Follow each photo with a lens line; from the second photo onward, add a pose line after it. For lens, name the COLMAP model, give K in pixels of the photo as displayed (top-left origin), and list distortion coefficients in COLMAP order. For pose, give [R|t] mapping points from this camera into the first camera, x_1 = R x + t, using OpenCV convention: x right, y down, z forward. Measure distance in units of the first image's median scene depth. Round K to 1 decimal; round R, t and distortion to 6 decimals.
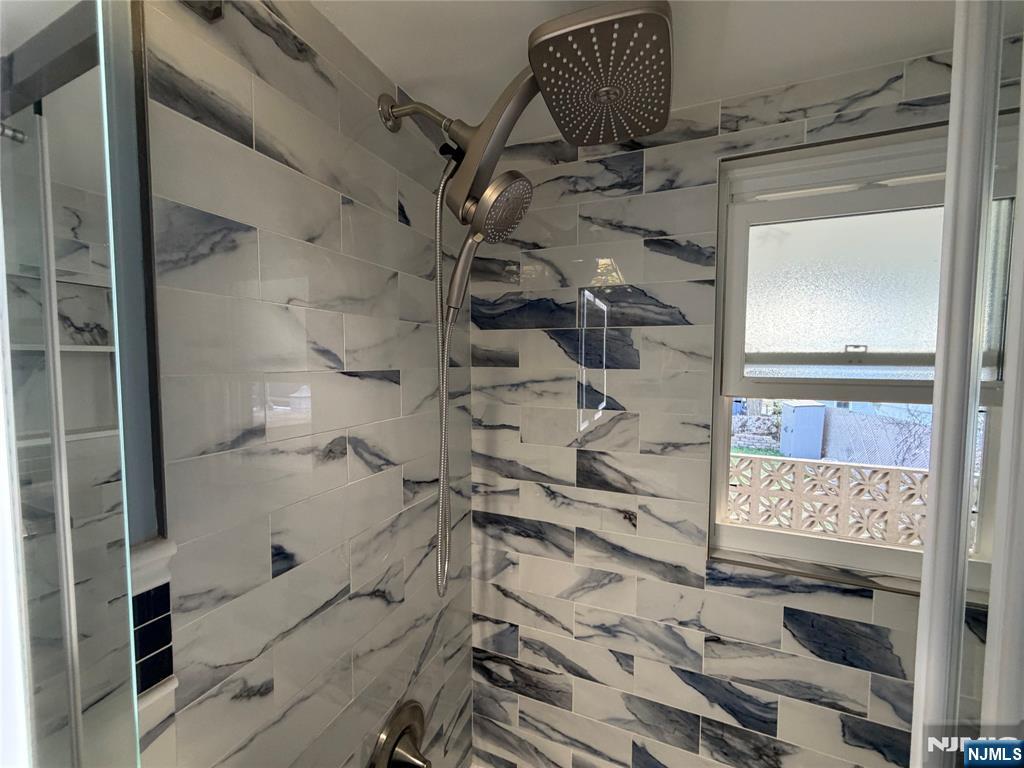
lens RADIAL K [[410.4, 0, 510.7], [0, 410.4, 382.3], [0, 0, 1]] dist [0.001966, -0.001326]
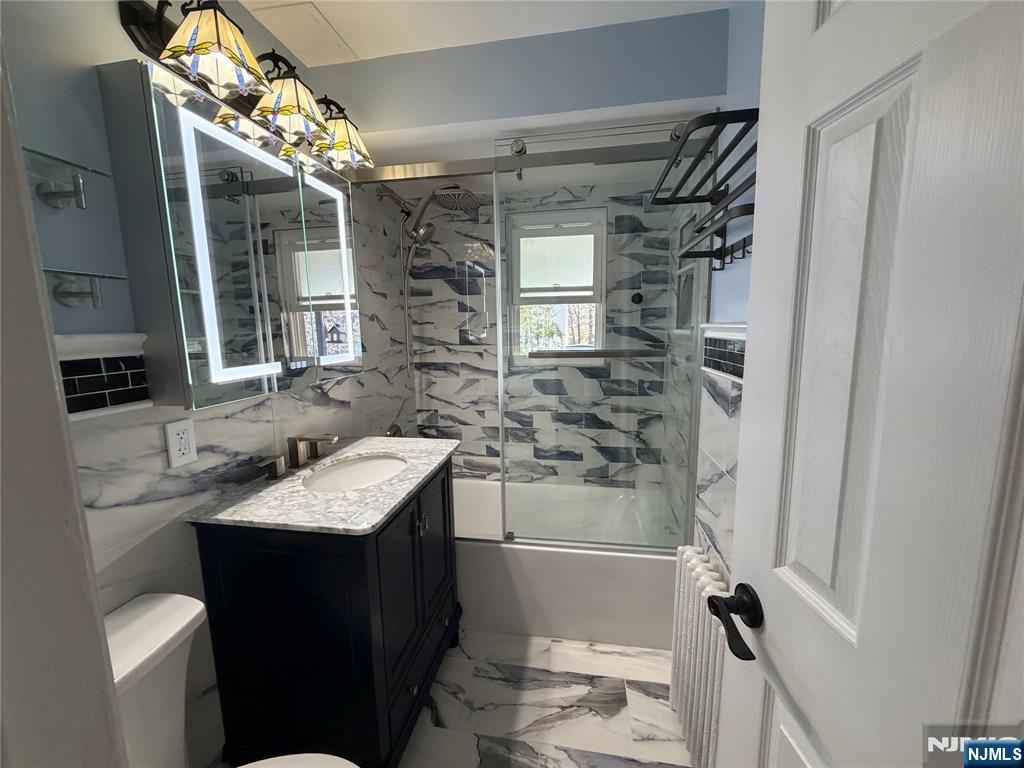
lens RADIAL K [[410.4, 0, 509.1], [0, 410.4, 388.6], [0, 0, 1]] dist [0.001966, -0.001326]
pose [[0.975239, -0.053415, 0.214604, -0.087417], [0.032613, 0.994520, 0.099330, 0.278372], [-0.218734, -0.089872, 0.971637, -1.452217]]
